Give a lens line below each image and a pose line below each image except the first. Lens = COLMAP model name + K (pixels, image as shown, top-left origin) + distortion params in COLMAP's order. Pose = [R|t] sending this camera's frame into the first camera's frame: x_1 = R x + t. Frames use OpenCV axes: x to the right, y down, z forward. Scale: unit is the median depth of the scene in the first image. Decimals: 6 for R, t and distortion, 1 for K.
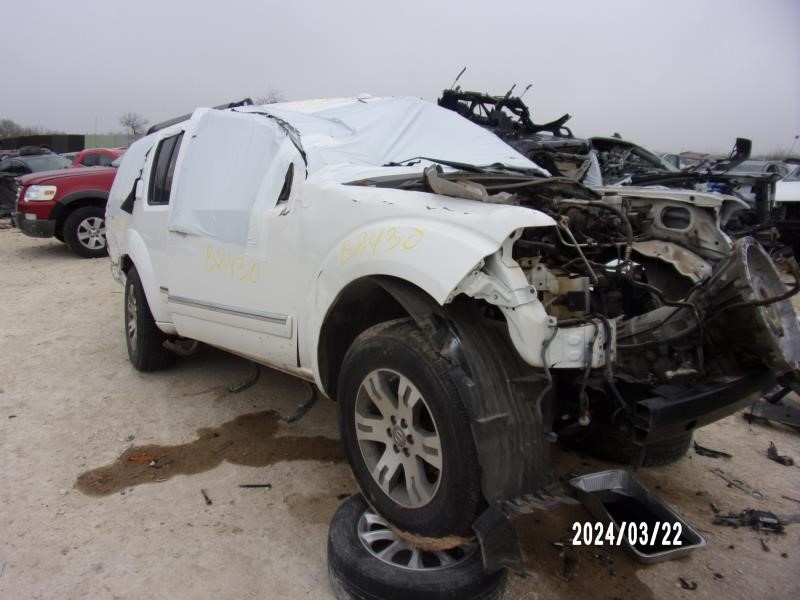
lens RADIAL K [[565.6, 0, 400.0], [0, 565.6, 300.0], [0, 0, 1]] dist [-0.010581, 0.003841]
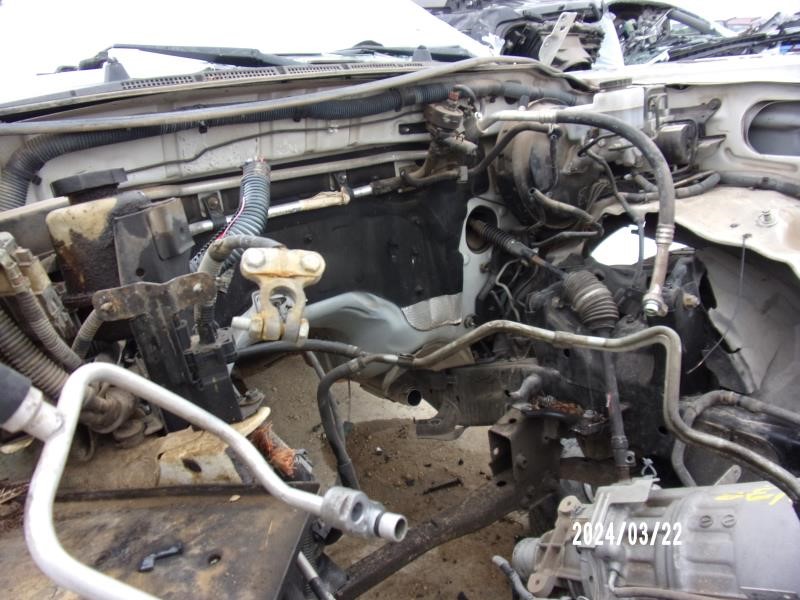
lens RADIAL K [[565.6, 0, 400.0], [0, 565.6, 300.0], [0, 0, 1]] dist [-0.010581, 0.003841]
pose [[0.993612, -0.088362, -0.070191, 0.229093], [0.097736, 0.984762, 0.143844, -0.106460], [0.056411, -0.149785, 0.987108, 0.556238]]
